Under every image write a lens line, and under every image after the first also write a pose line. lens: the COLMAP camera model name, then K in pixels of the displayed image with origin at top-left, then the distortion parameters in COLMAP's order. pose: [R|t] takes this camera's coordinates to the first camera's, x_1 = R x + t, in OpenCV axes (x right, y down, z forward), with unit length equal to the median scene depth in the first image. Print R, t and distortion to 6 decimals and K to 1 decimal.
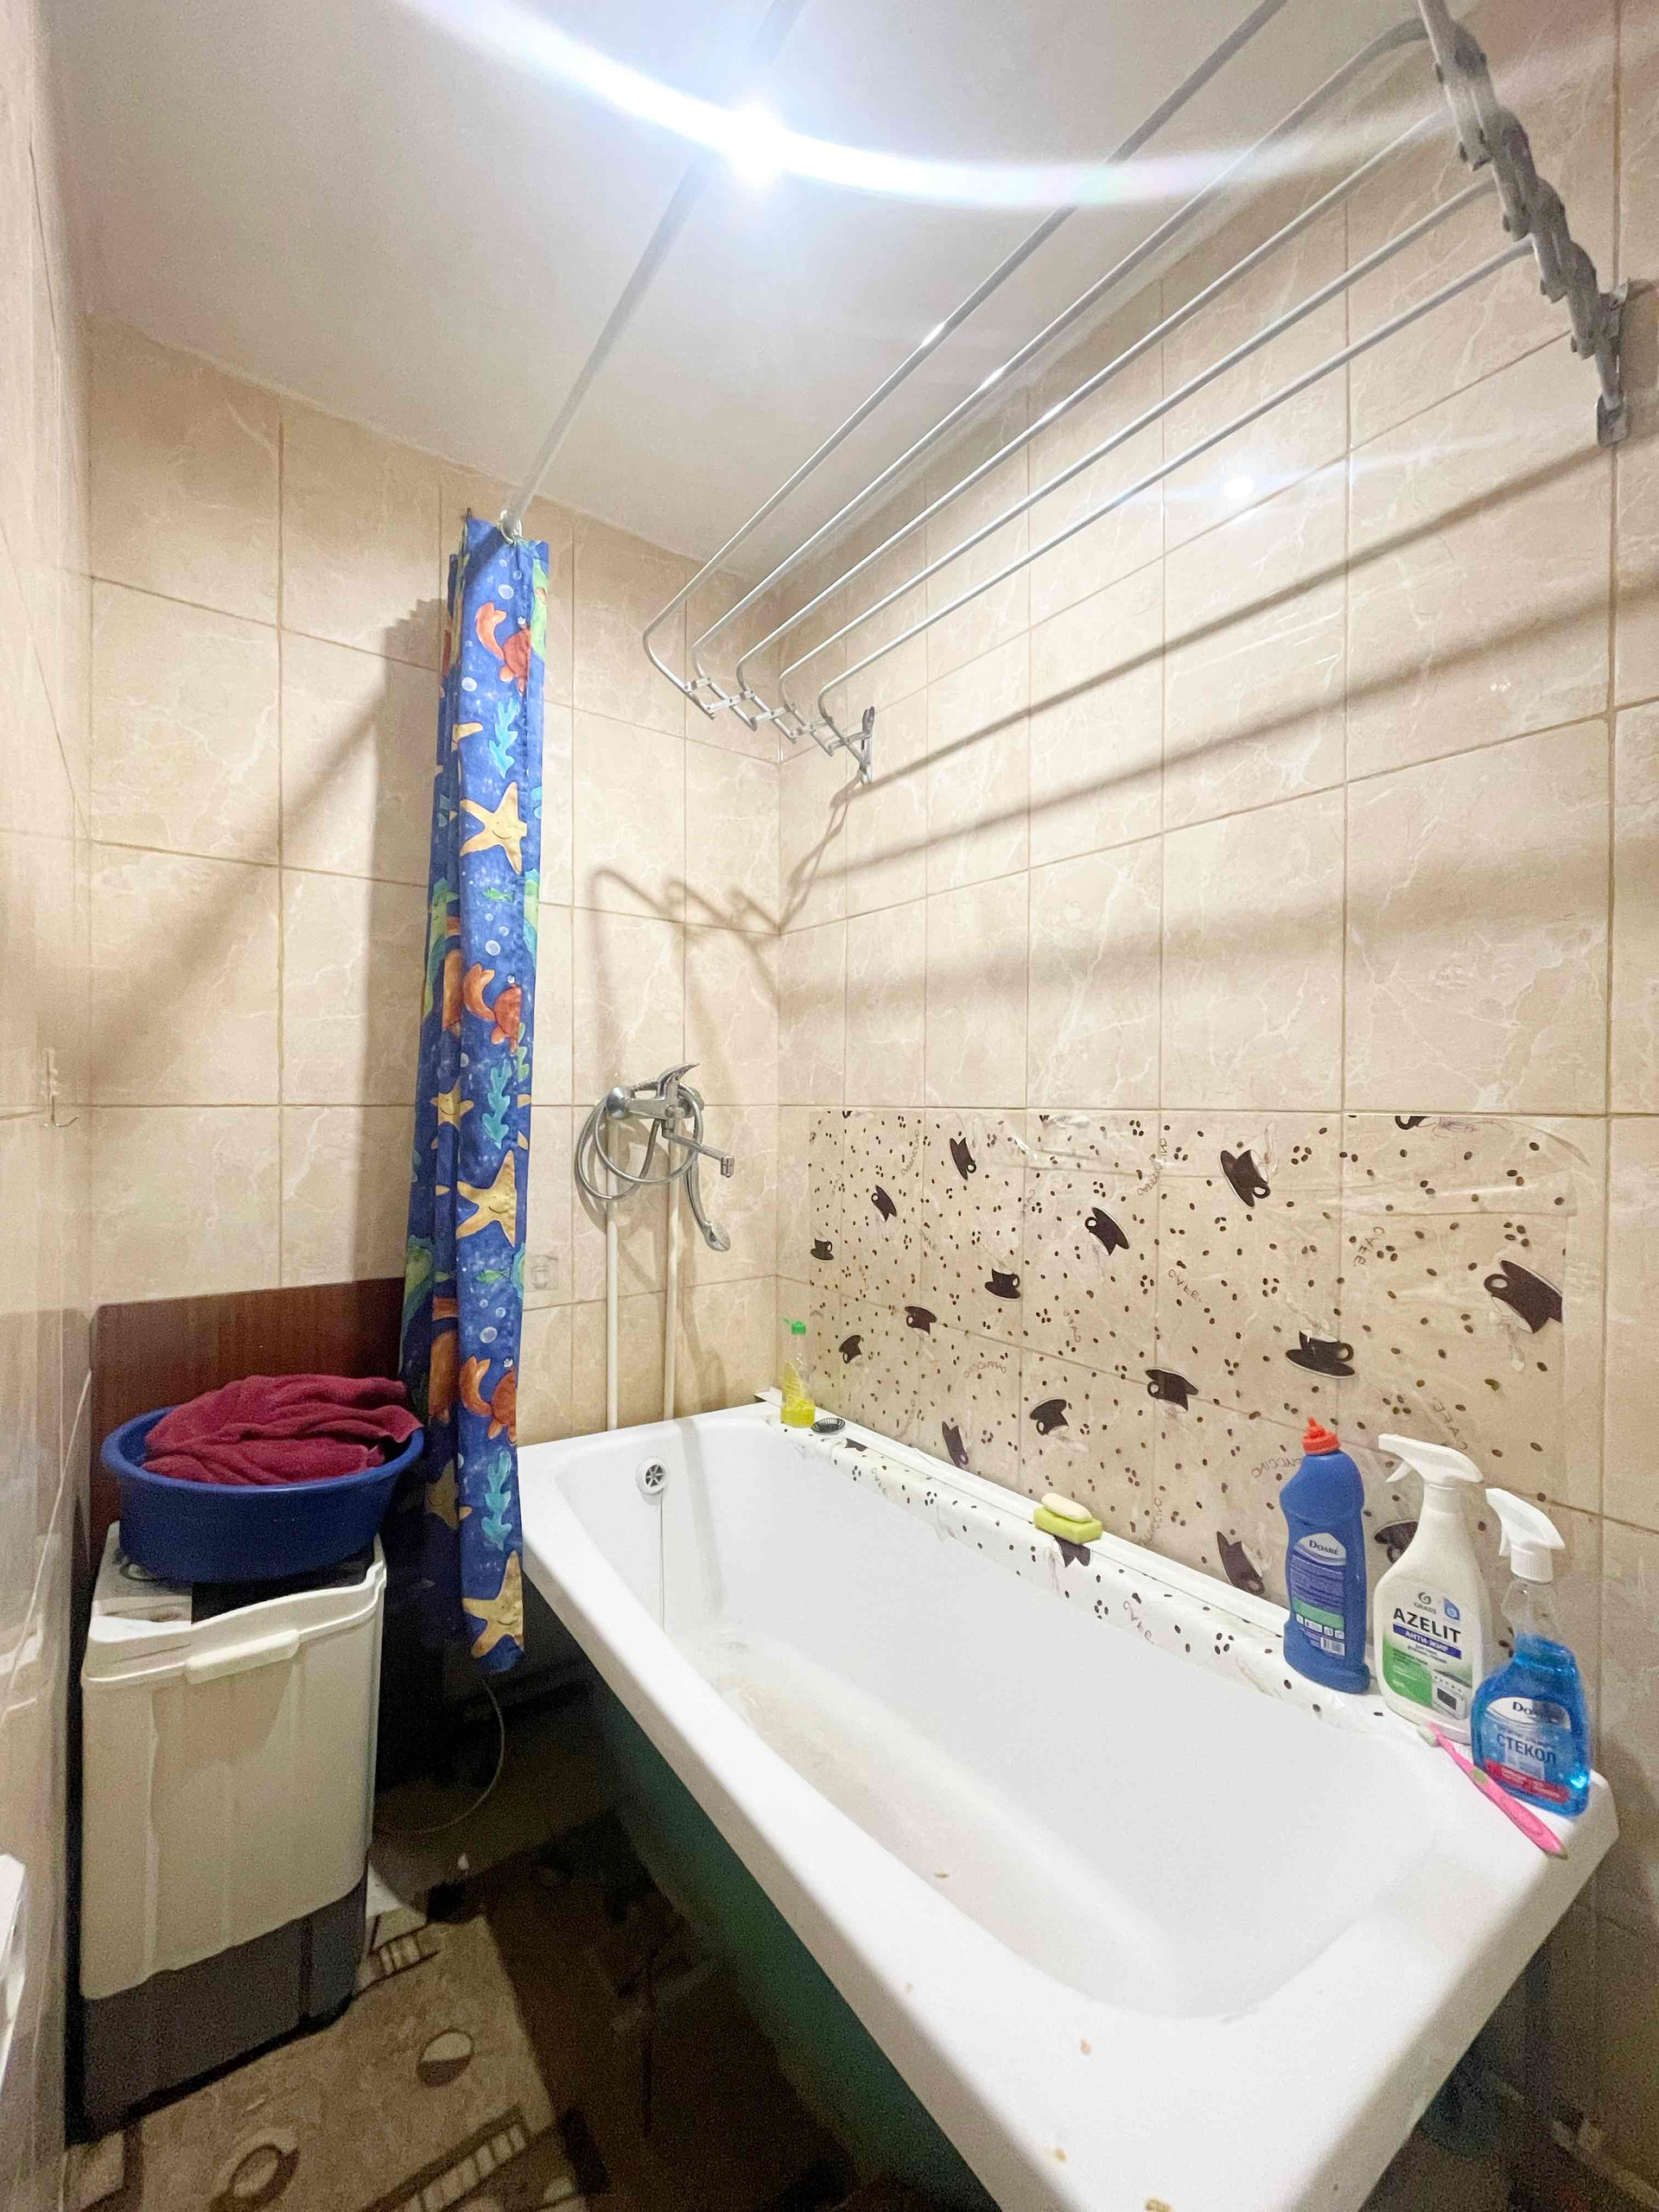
lens RADIAL K [[894.4, 0, 824.6], [0, 894.4, 1105.1], [0, 0, 1]] dist [-0.003643, -0.000891]
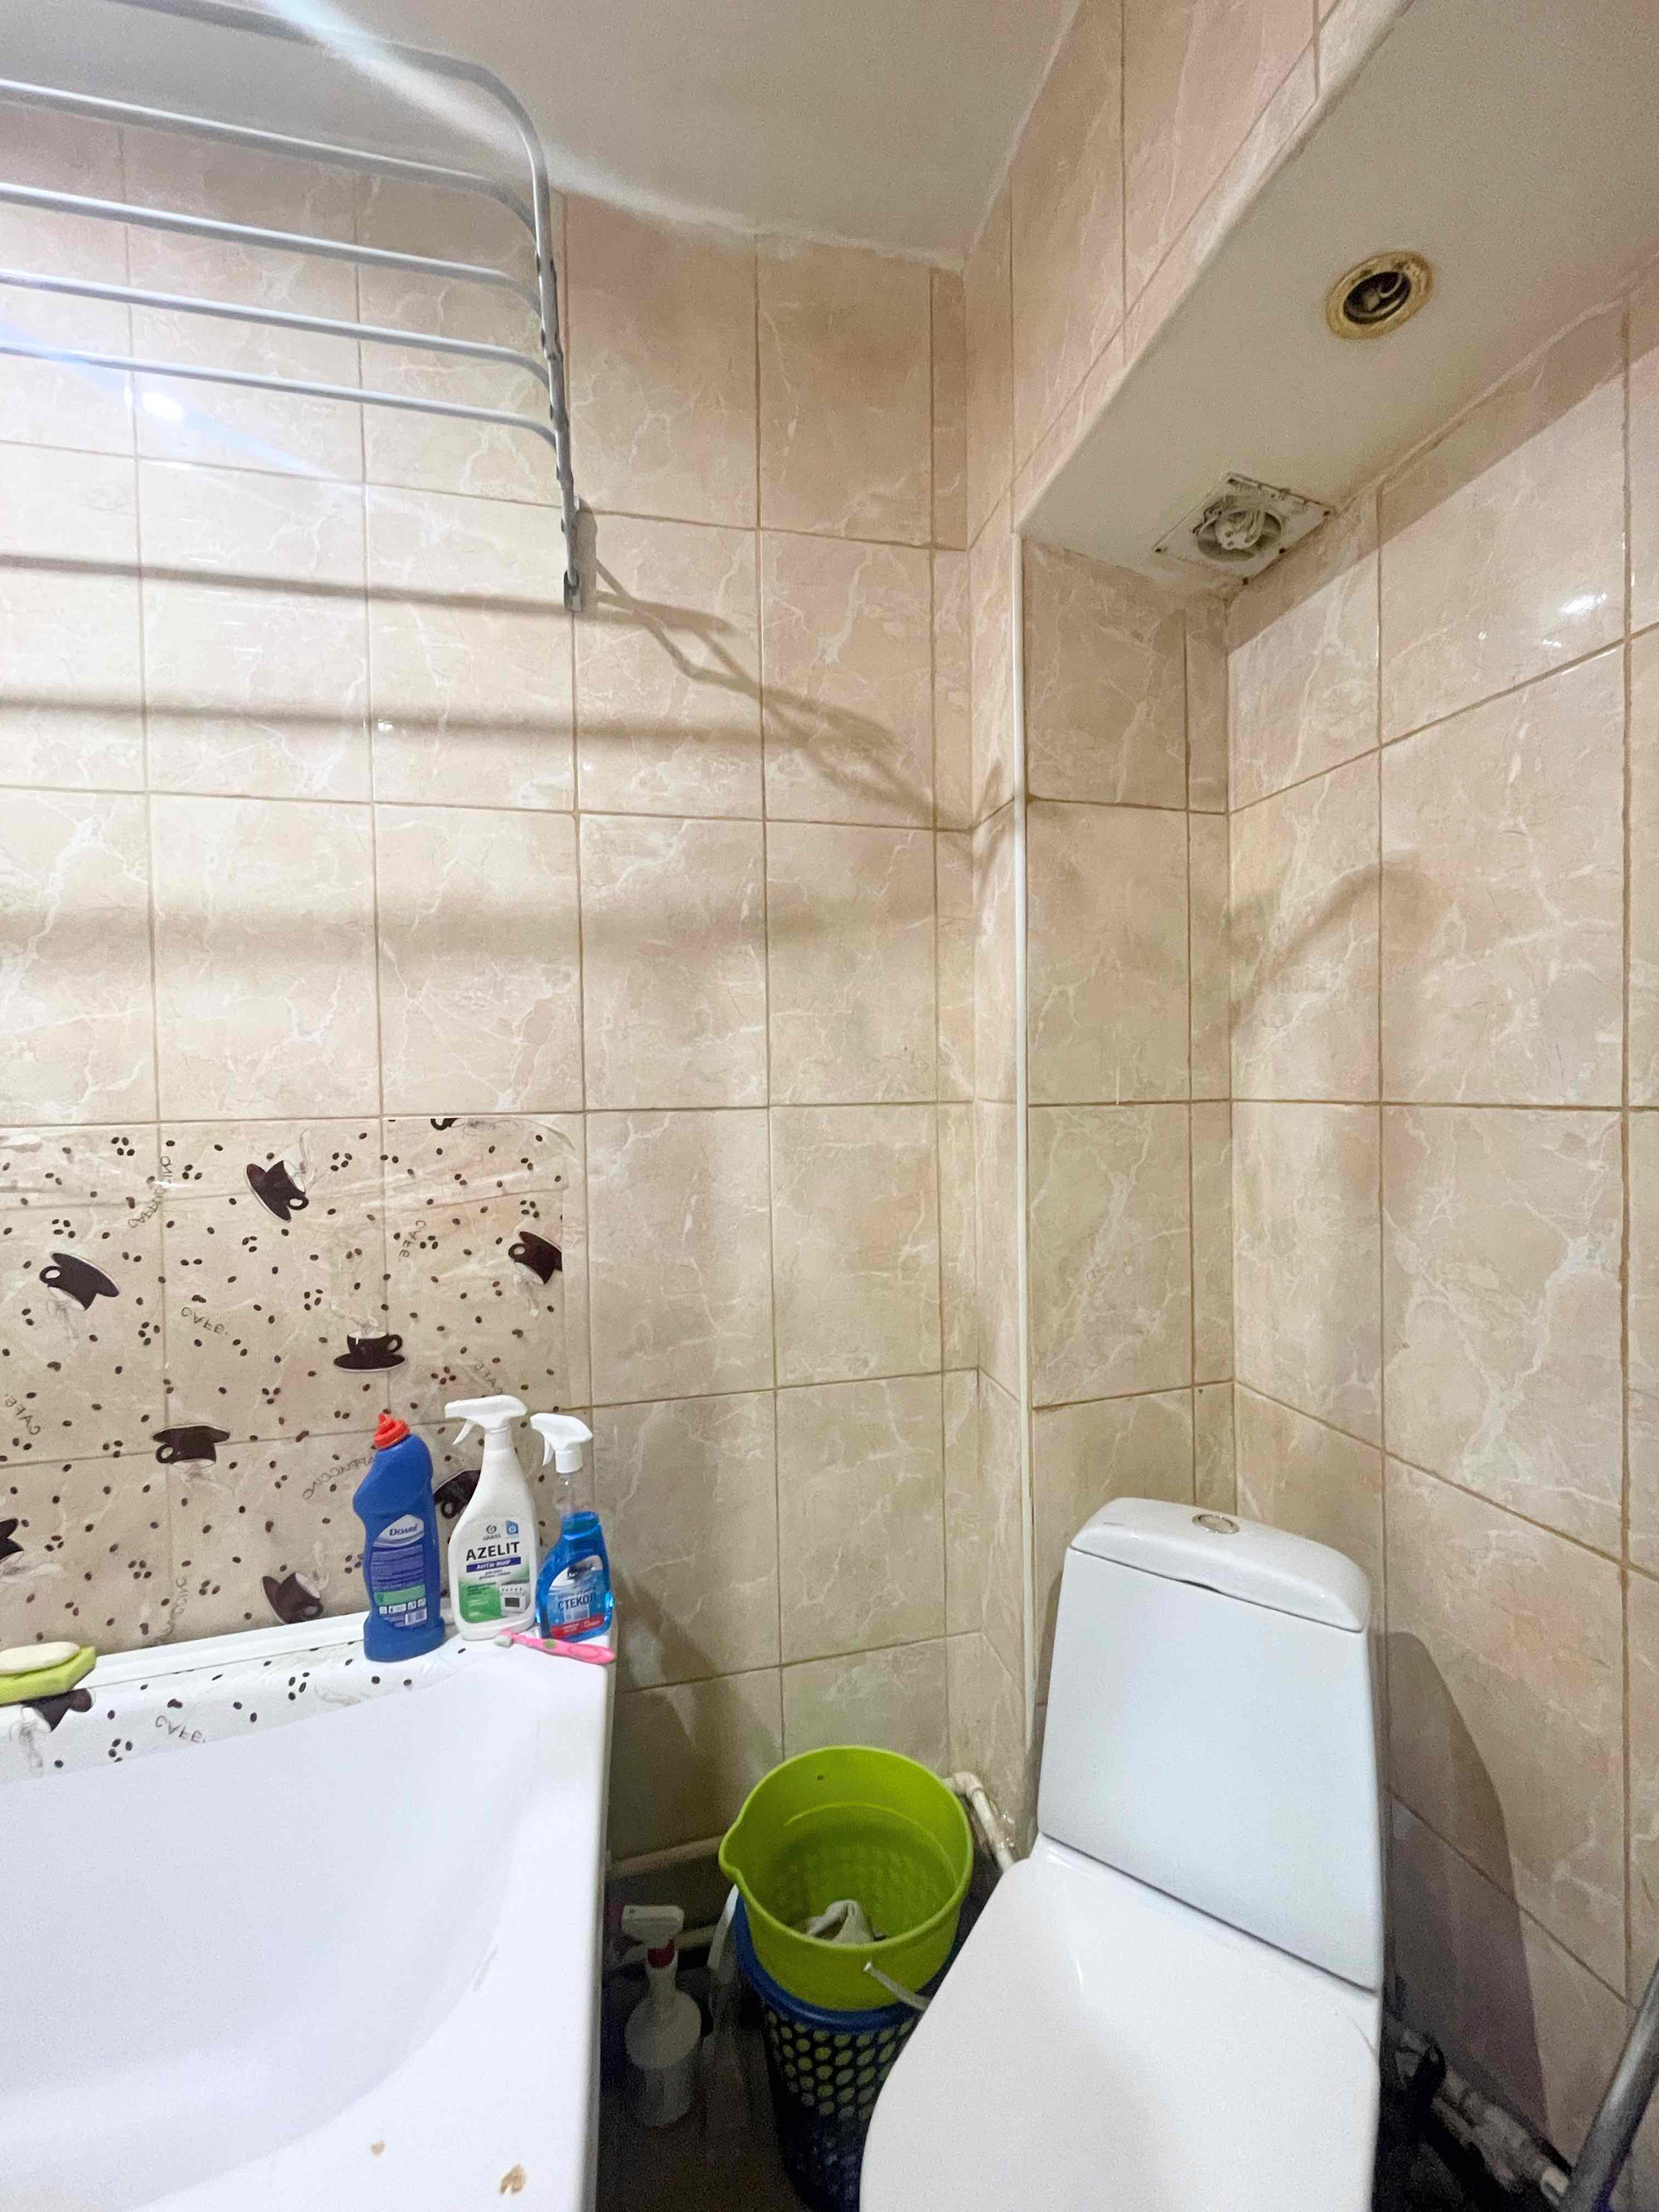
lens RADIAL K [[894.4, 0, 829.2], [0, 894.4, 1105.8], [0, 0, 1]] dist [-0.003643, -0.000891]
pose [[0.380965, -0.032915, 0.924003, -0.188850], [0.026736, 0.999340, 0.024576, -0.016887], [-0.924203, 0.015342, 0.381594, 0.111771]]
